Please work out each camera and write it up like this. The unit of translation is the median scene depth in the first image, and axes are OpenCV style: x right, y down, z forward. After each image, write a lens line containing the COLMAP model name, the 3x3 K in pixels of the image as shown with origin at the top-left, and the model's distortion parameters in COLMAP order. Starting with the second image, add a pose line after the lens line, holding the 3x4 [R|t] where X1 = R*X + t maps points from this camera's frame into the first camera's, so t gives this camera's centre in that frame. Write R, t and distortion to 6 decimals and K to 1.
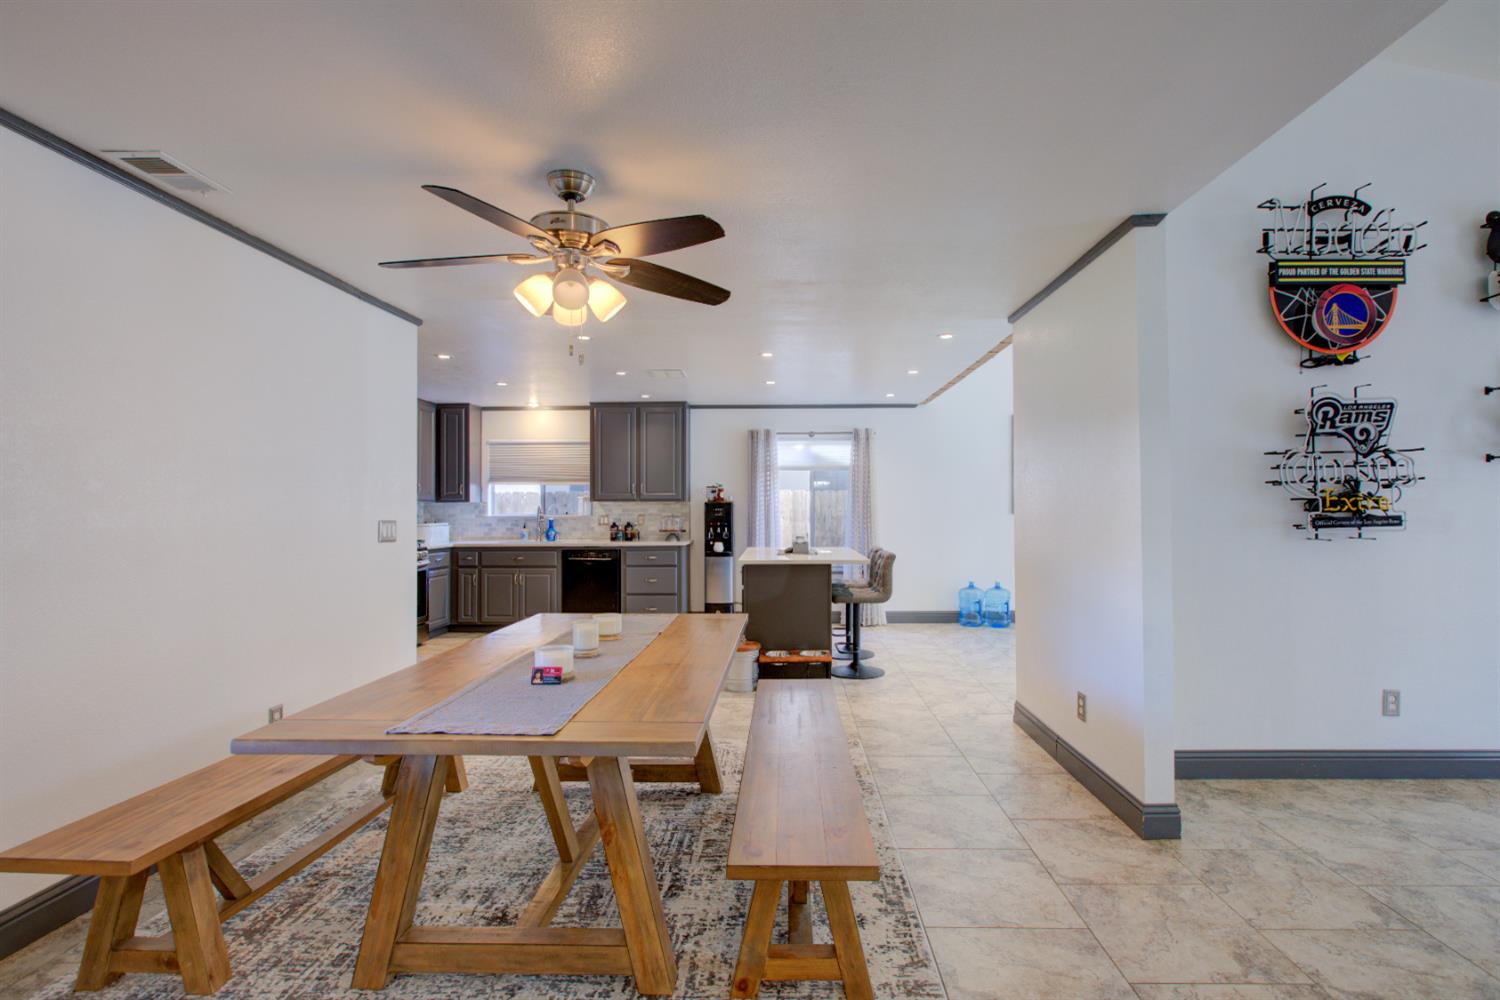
lens RADIAL K [[692.6, 0, 739.5], [0, 692.6, 509.3], [0, 0, 1]] dist [0.000528, 0.000894]
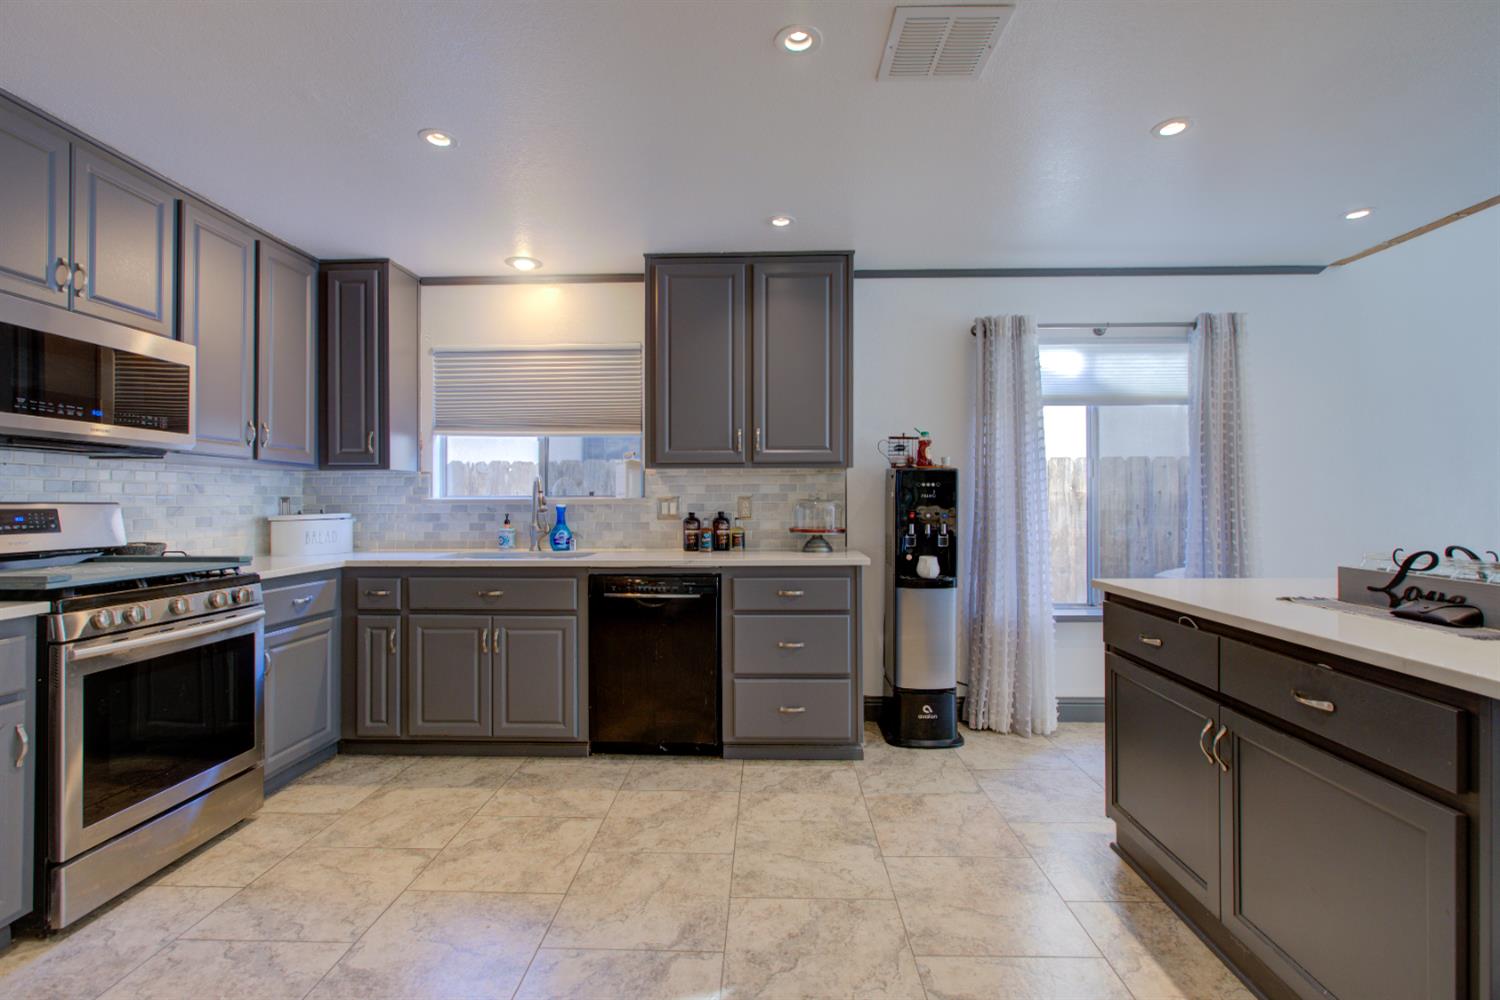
lens RADIAL K [[683.3, 0, 734.0], [0, 683.3, 500.3], [0, 0, 1]] dist [-0.001751, 0.000594]
pose [[1.000000, 0.000206, -0.000665, -0.152487], [-0.000201, 0.999973, 0.007398, 0.006925], [0.000667, -0.007397, 0.999972, 0.528303]]
